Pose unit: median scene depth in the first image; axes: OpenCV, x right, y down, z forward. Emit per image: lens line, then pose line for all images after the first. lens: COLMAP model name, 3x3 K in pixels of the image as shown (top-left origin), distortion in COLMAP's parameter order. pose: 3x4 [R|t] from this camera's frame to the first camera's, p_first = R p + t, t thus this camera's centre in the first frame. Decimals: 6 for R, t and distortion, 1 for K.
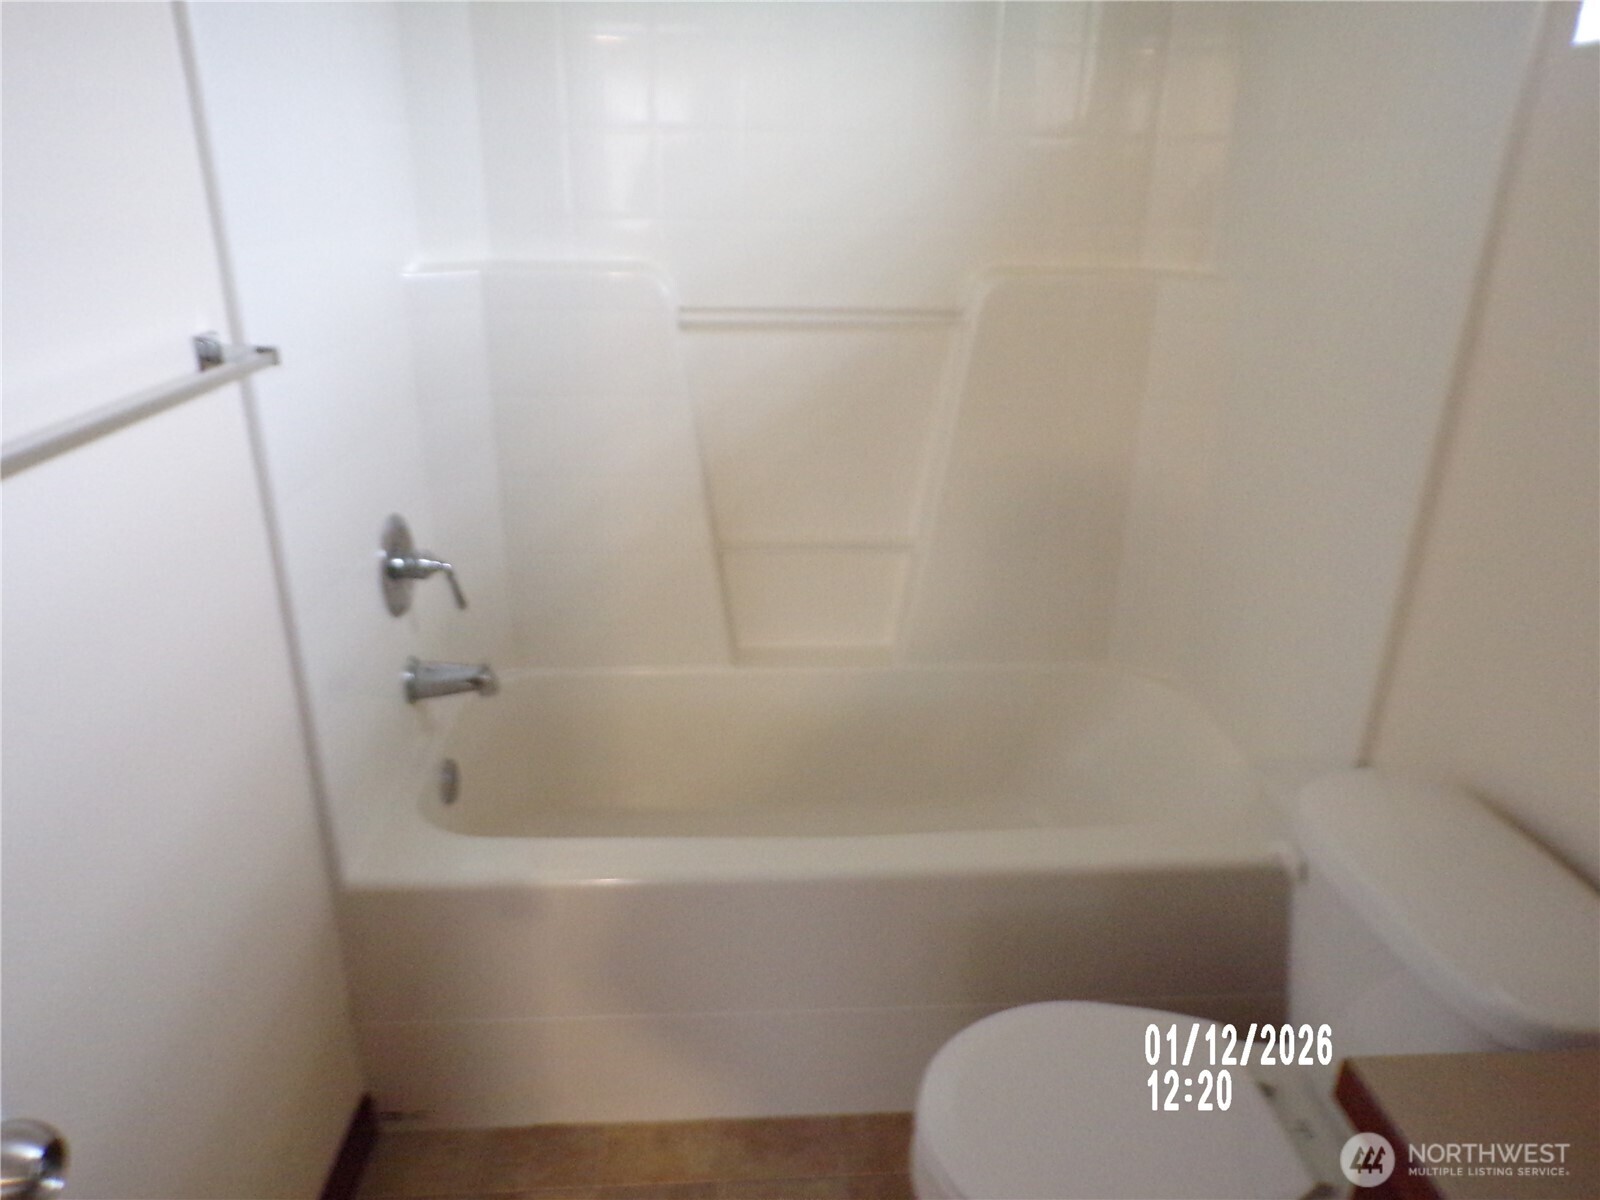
lens RADIAL K [[1100.4, 0, 799.0], [0, 1100.4, 605.2], [0, 0, 1]] dist [-0.023267, 0.025392]
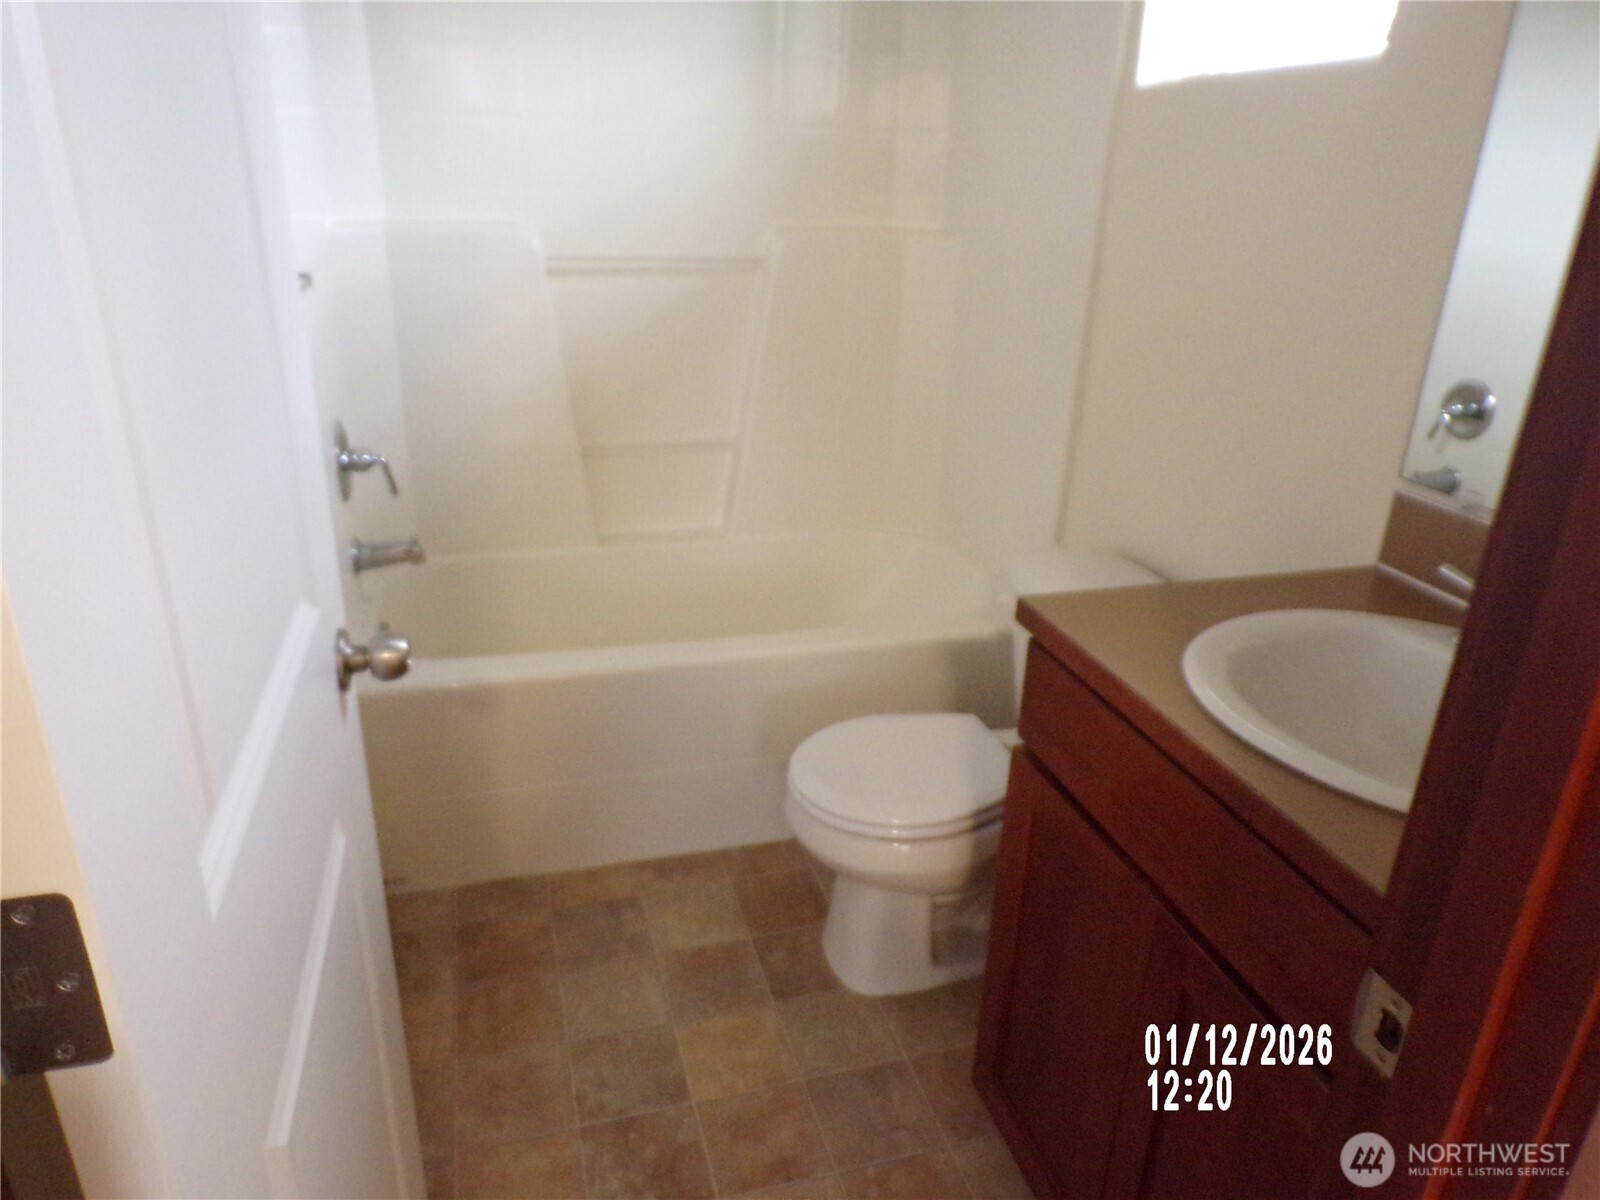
lens RADIAL K [[1100.4, 0, 803.0], [0, 1100.4, 598.2], [0, 0, 1]] dist [-0.023267, 0.025392]
pose [[0.975861, -0.068300, 0.207440, -0.116591], [0.065796, 0.997653, 0.018954, 0.125399], [-0.208247, -0.004848, 0.978064, -0.325839]]
